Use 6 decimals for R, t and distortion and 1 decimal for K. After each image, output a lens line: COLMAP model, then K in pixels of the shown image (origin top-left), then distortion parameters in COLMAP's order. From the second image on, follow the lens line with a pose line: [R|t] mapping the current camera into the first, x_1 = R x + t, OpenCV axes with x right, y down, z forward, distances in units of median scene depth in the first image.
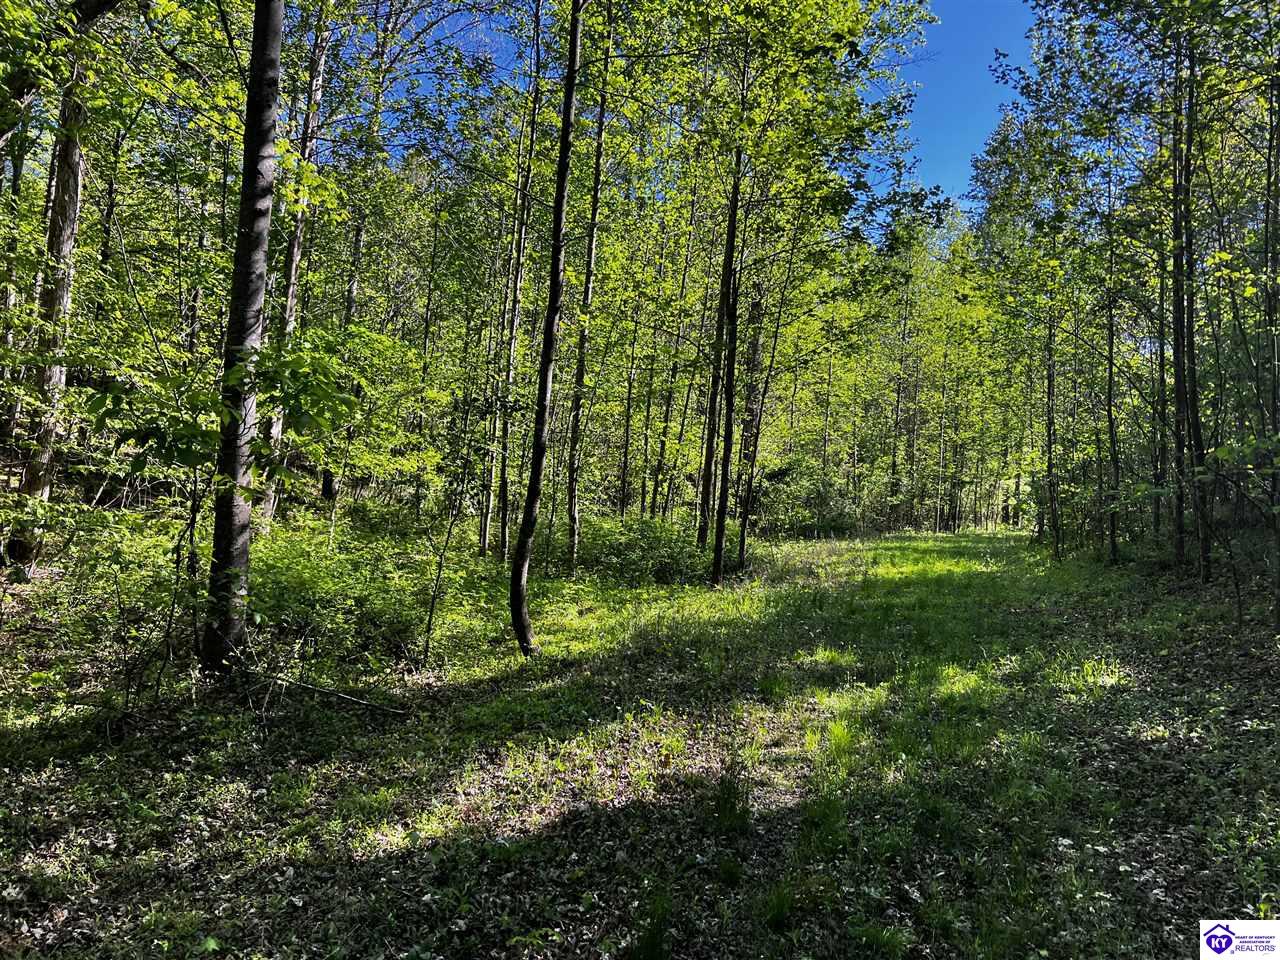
lens RADIAL K [[969.2, 0, 641.8], [0, 969.2, 480.2], [0, 0, 1]] dist [0.033286, -0.048655]
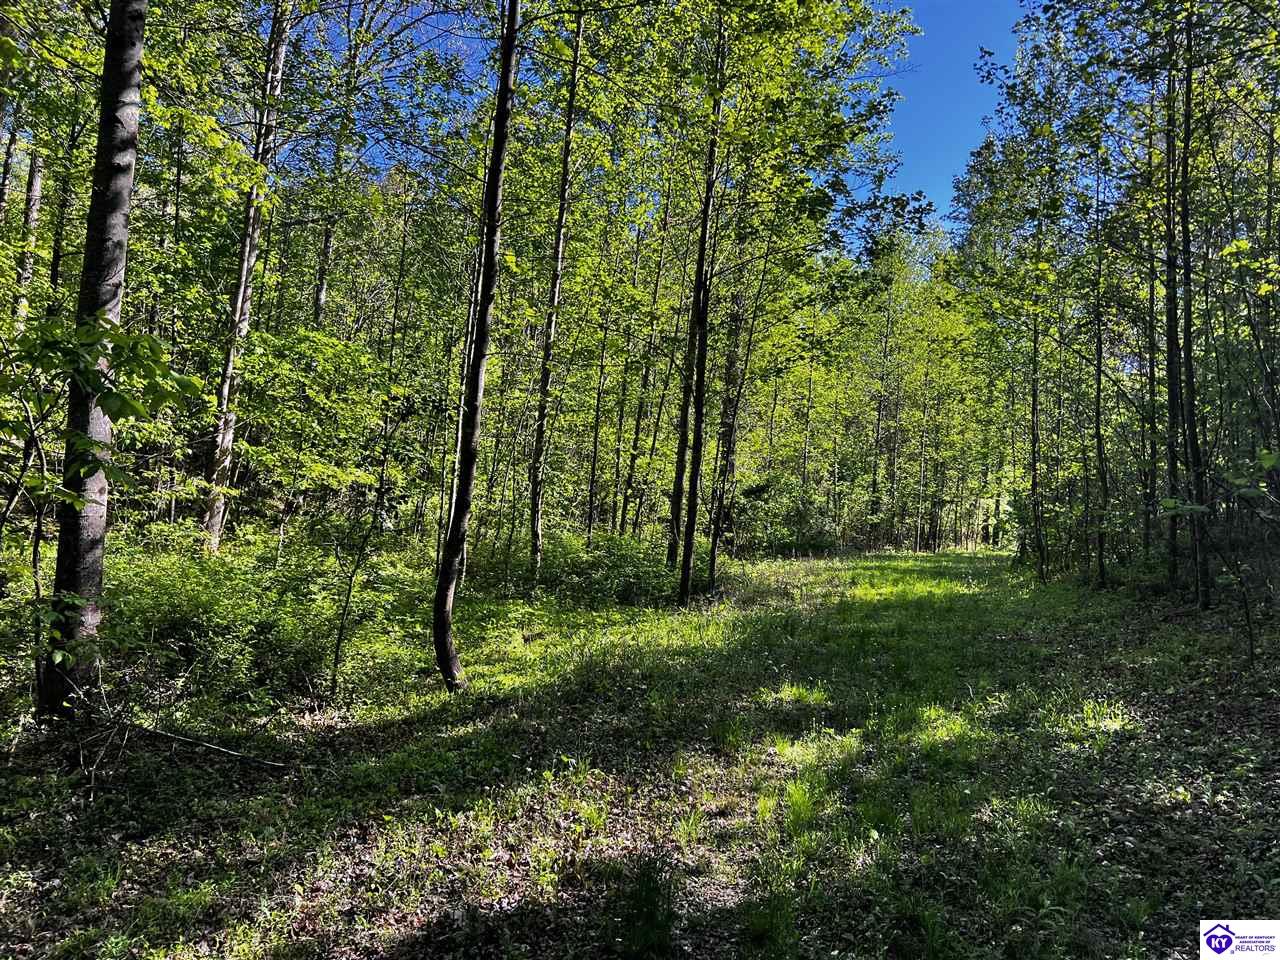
lens RADIAL K [[969.2, 0, 639.8], [0, 969.2, 482.8], [0, 0, 1]] dist [0.033286, -0.048655]
pose [[0.999826, 0.008953, 0.016391, 0.029912], [-0.008718, 0.999859, -0.014358, 0.003081], [-0.016517, 0.014213, 0.999763, 0.099642]]
